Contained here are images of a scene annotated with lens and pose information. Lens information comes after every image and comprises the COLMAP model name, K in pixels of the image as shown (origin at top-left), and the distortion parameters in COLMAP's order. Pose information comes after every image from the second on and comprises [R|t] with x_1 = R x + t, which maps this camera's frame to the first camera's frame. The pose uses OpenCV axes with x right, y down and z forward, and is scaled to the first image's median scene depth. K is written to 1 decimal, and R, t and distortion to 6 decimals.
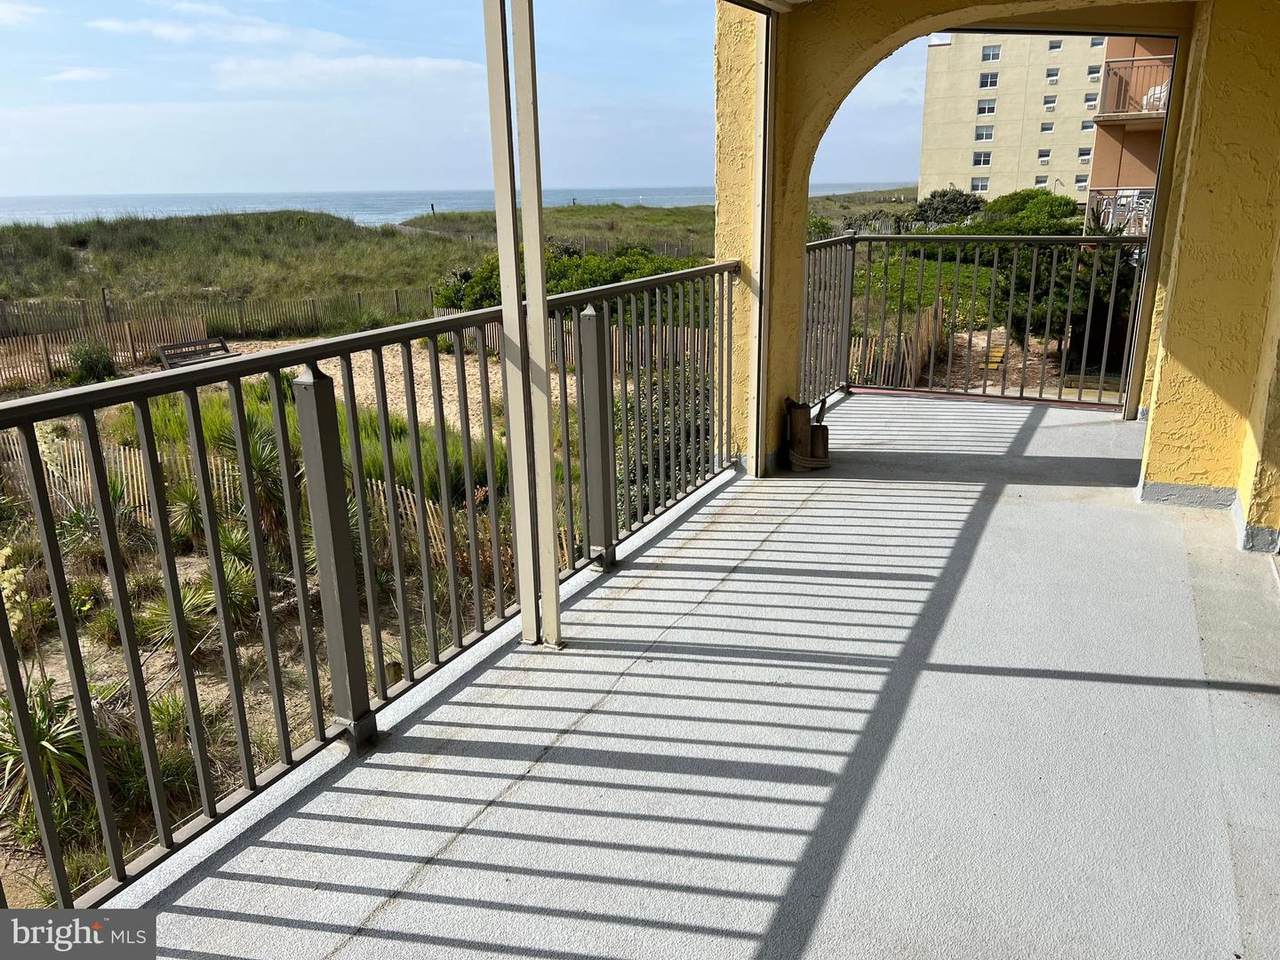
lens RADIAL K [[957.1, 0, 640.2], [0, 957.1, 481.2], [0, 0, 1]] dist [0.000974, -0.000302]
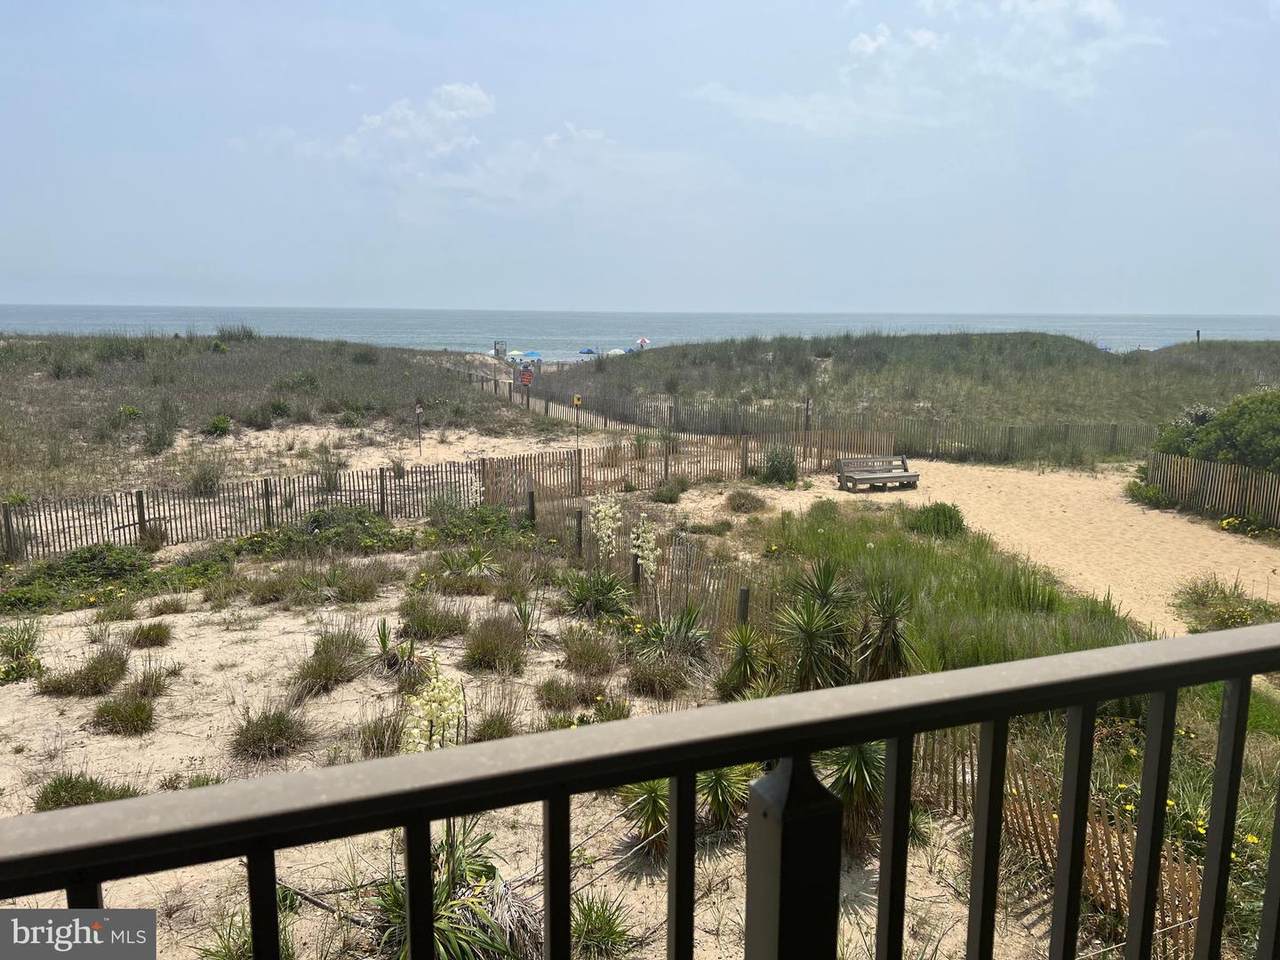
lens RADIAL K [[957.1, 0, 639.5], [0, 957.1, 478.3], [0, 0, 1]] dist [0.000974, -0.000302]
pose [[0.704420, 0.139433, -0.695953, 0.041929], [-0.222421, 0.974493, -0.029888, -0.030708], [0.674034, 0.175848, 0.717465, 0.098452]]
